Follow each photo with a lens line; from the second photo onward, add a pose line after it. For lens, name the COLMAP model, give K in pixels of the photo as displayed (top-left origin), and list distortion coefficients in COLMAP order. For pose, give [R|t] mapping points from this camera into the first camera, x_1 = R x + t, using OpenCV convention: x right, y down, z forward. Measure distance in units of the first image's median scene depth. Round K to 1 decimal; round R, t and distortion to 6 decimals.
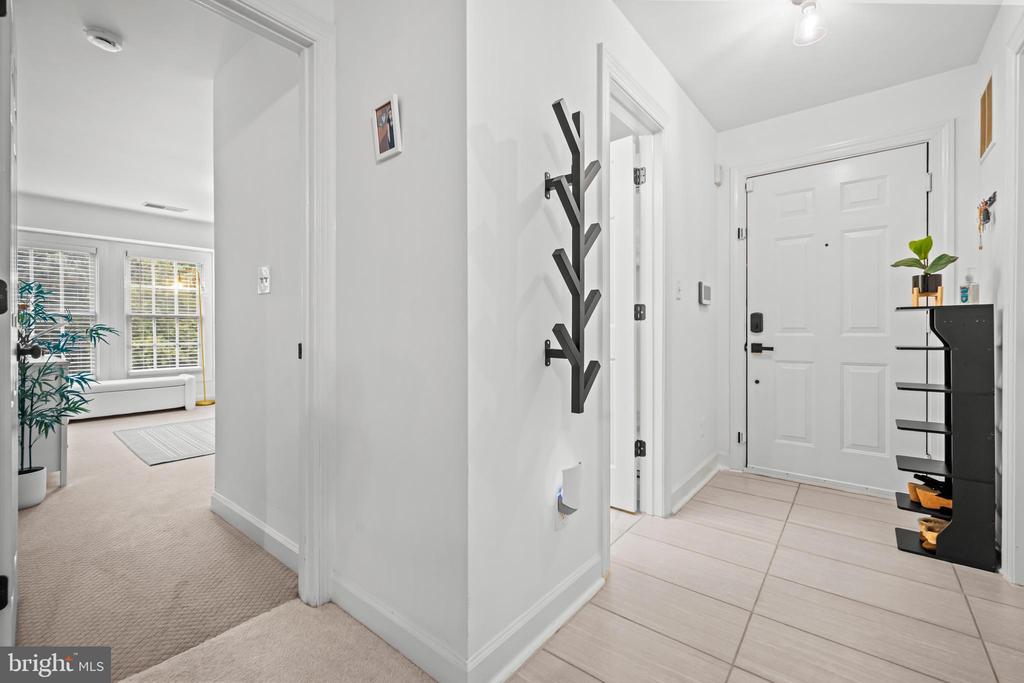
lens RADIAL K [[434.6, 0, 510.5], [0, 434.6, 336.5], [0, 0, 1]] dist [0.000701, 0.000203]
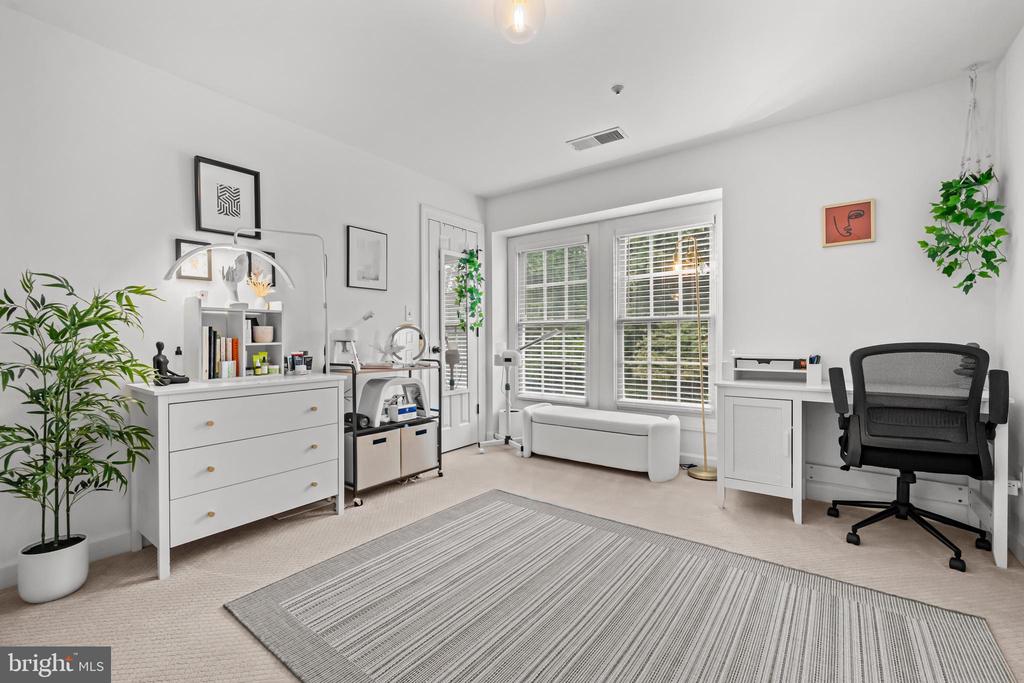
lens RADIAL K [[436.1, 0, 512.0], [0, 436.1, 341.5], [0, 0, 1]] dist [0.001139, 0.000276]
pose [[0.041027, -0.004971, -0.999146, -0.170096], [-0.012704, 0.999904, -0.005497, -0.007842], [0.999077, 0.012919, 0.040960, 0.765961]]
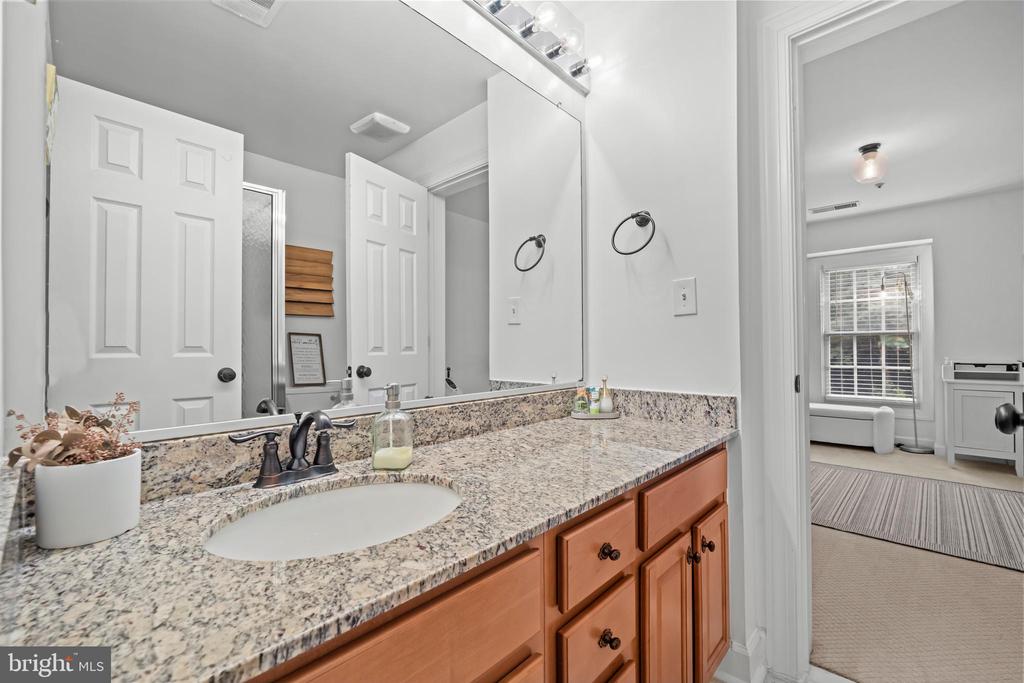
lens RADIAL K [[434.6, 0, 510.5], [0, 434.6, 336.5], [0, 0, 1]] dist [0.000701, 0.000203]
pose [[-0.072565, -0.031341, -0.996871, 0.090110], [-0.013477, 0.999446, -0.030441, -0.006716], [0.997273, 0.011226, -0.072947, 0.383082]]
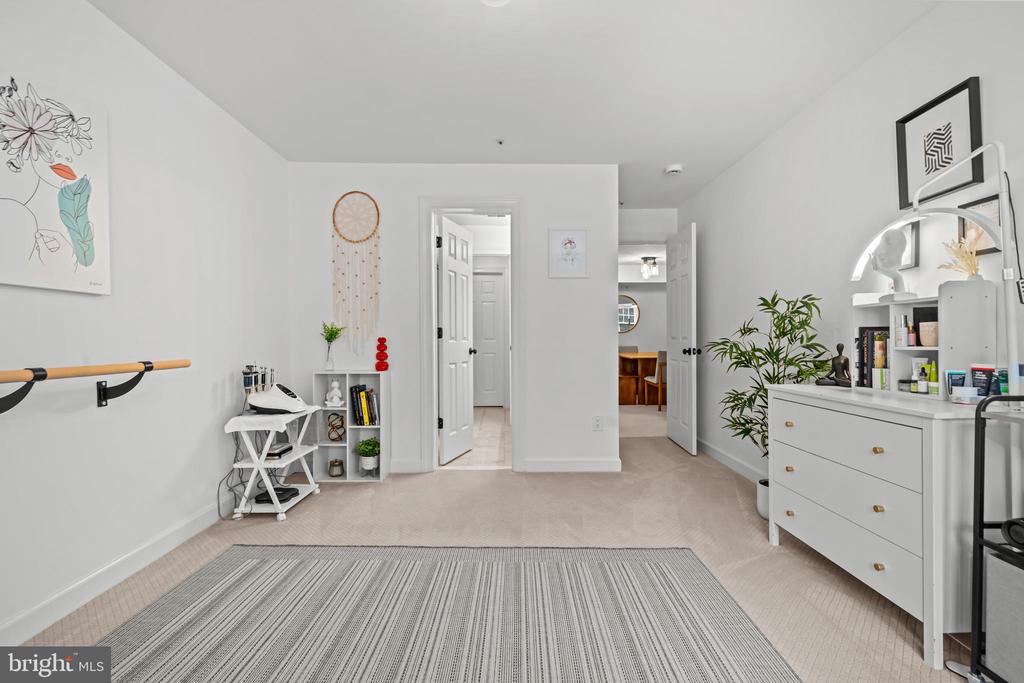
lens RADIAL K [[436.8, 0, 512.6], [0, 436.8, 348.6], [0, 0, 1]] dist [0.000808, 0.000135]
pose [[-0.630194, -0.019399, 0.776195, -0.678986], [0.014112, 0.999237, 0.036431, -0.019810], [-0.776310, 0.033912, -0.629439, 0.943083]]
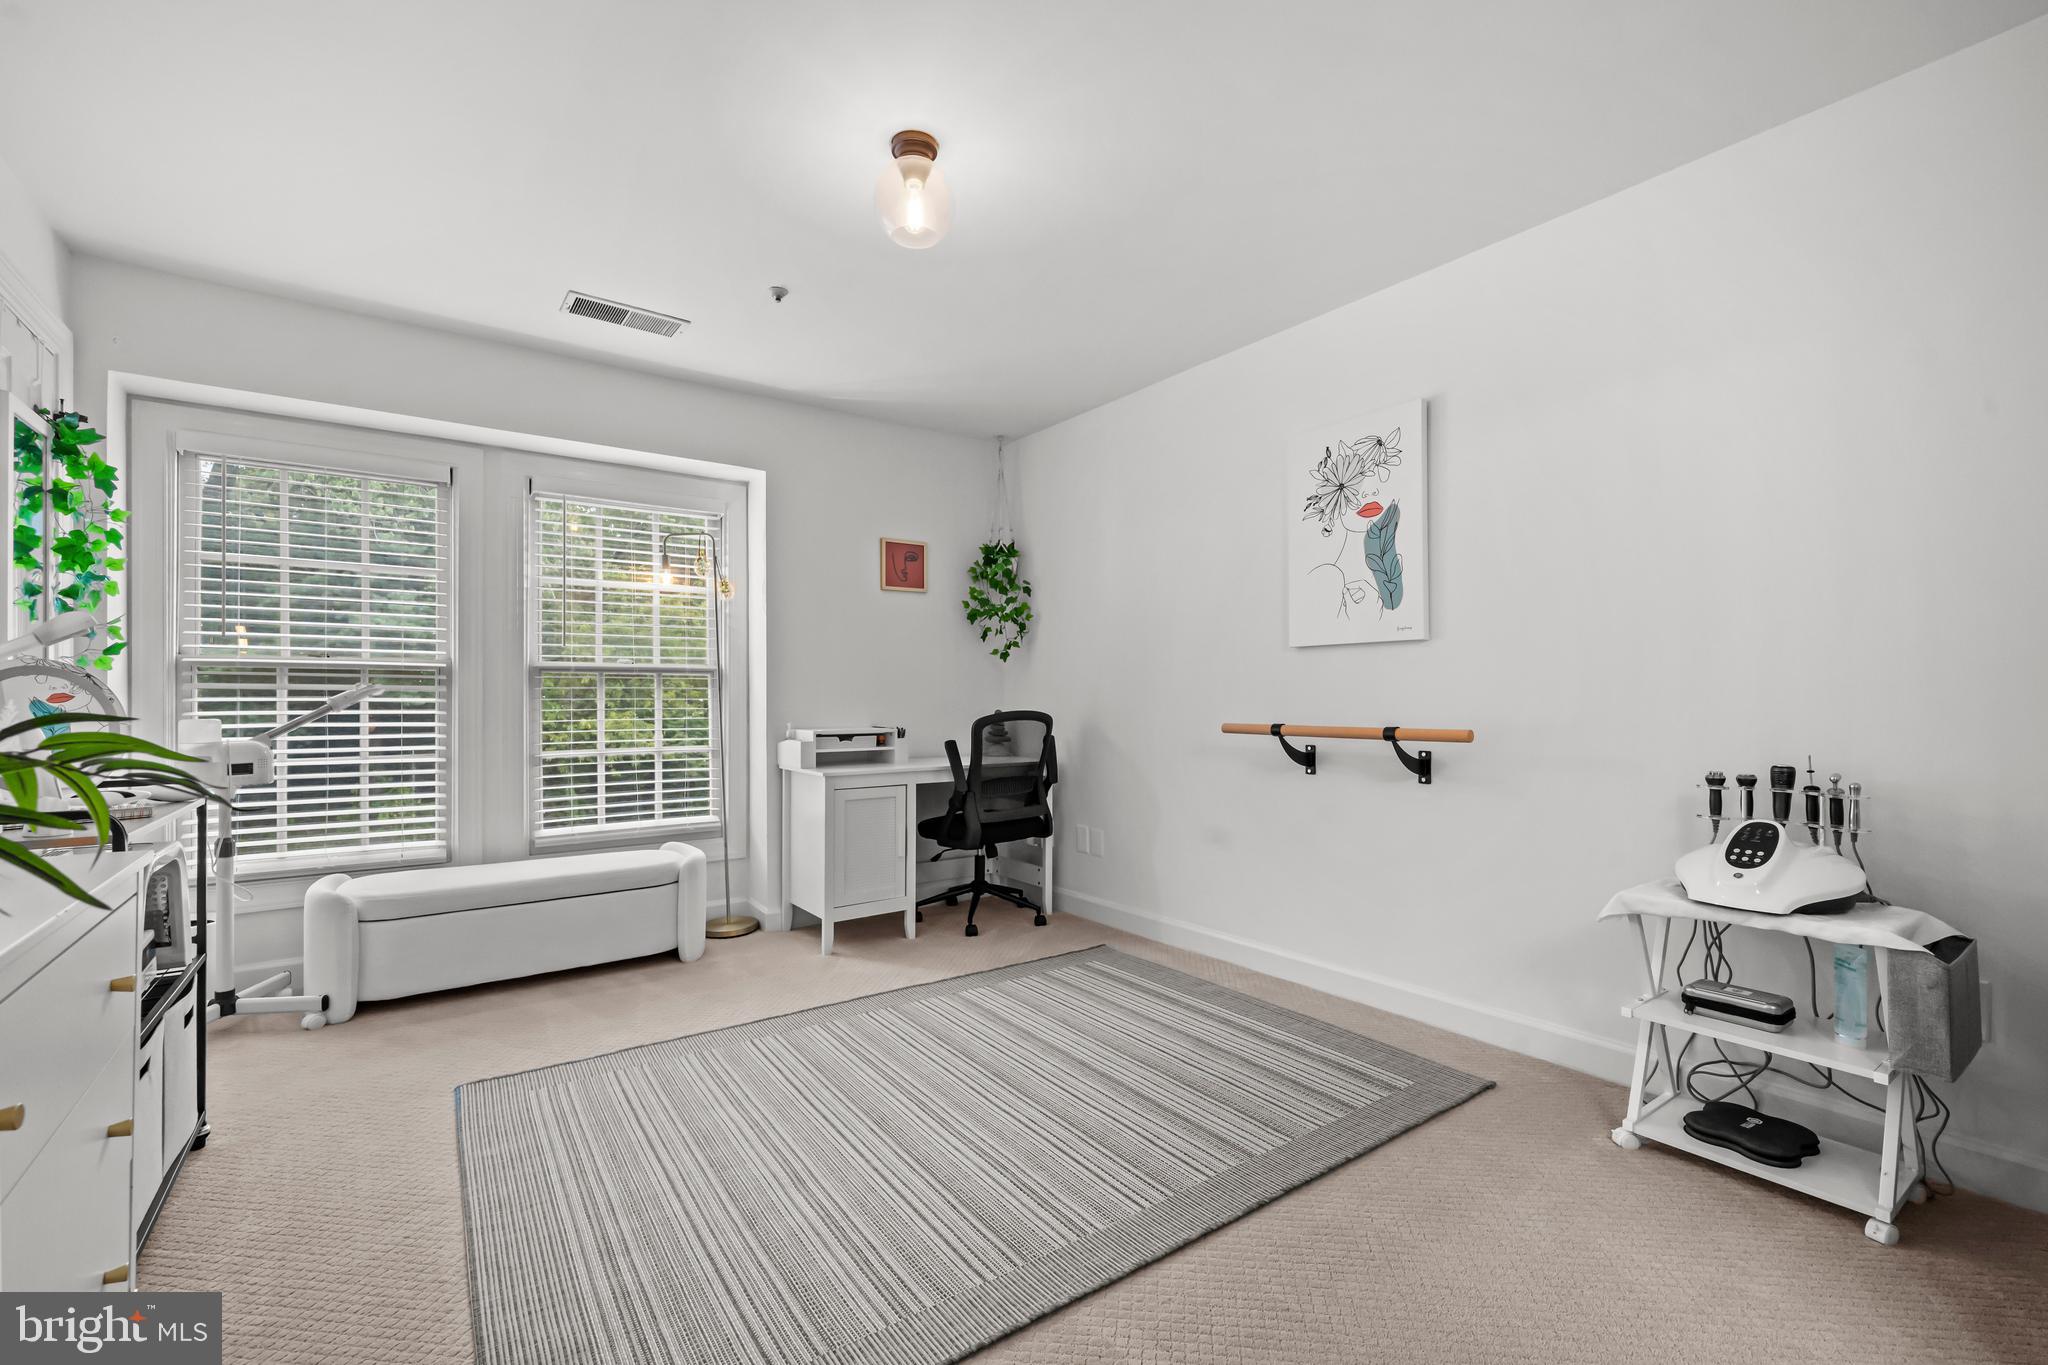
lens RADIAL K [[873.6, 0, 1025.2], [0, 873.6, 696.7], [0, 0, 1]] dist [0.000808, 0.000135]
pose [[0.967043, -0.009276, -0.254446, -0.325359], [0.004339, 0.999791, -0.019957, -0.010235], [0.254578, 0.018195, 0.966881, 0.426141]]
